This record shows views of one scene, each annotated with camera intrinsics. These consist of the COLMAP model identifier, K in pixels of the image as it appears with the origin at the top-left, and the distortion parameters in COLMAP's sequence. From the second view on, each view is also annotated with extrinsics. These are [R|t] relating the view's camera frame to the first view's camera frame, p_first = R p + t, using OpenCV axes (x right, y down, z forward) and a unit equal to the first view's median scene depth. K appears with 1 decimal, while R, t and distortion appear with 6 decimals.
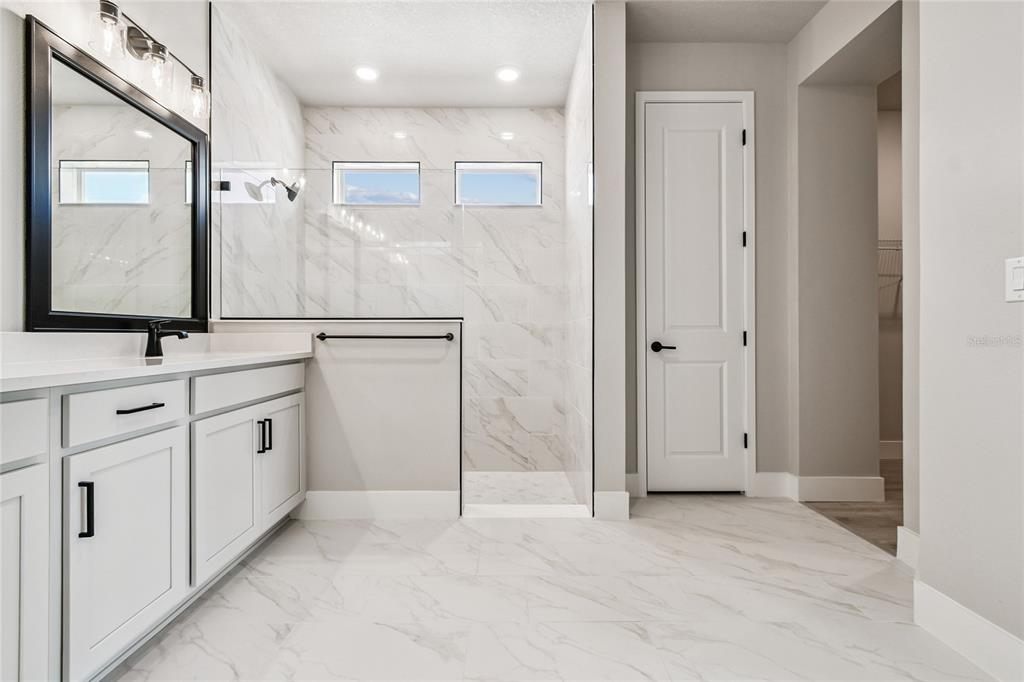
lens RADIAL K [[449.6, 0, 506.7], [0, 449.6, 334.9], [0, 0, 1]] dist [0.002553, -0.000083]
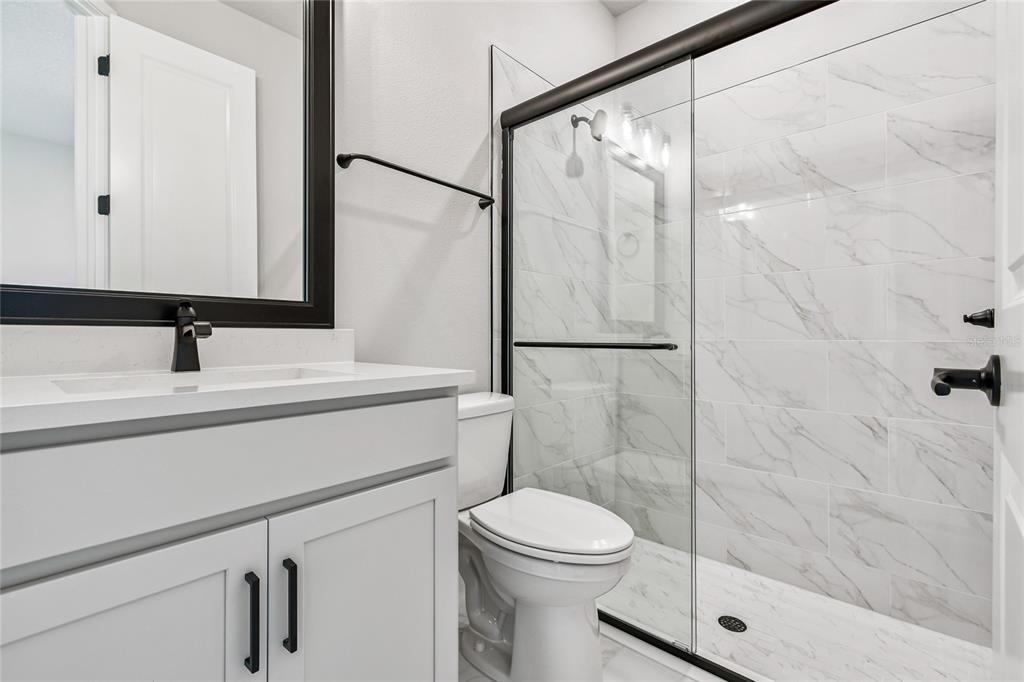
lens RADIAL K [[449.6, 0, 506.7], [0, 449.6, 334.9], [0, 0, 1]] dist [0.002553, -0.000083]
pose [[0.741336, 0.000004, -0.671134, -0.125375], [-0.000015, 1.000000, -0.000011, 0.003771], [0.671134, 0.000018, 0.741336, 0.681421]]
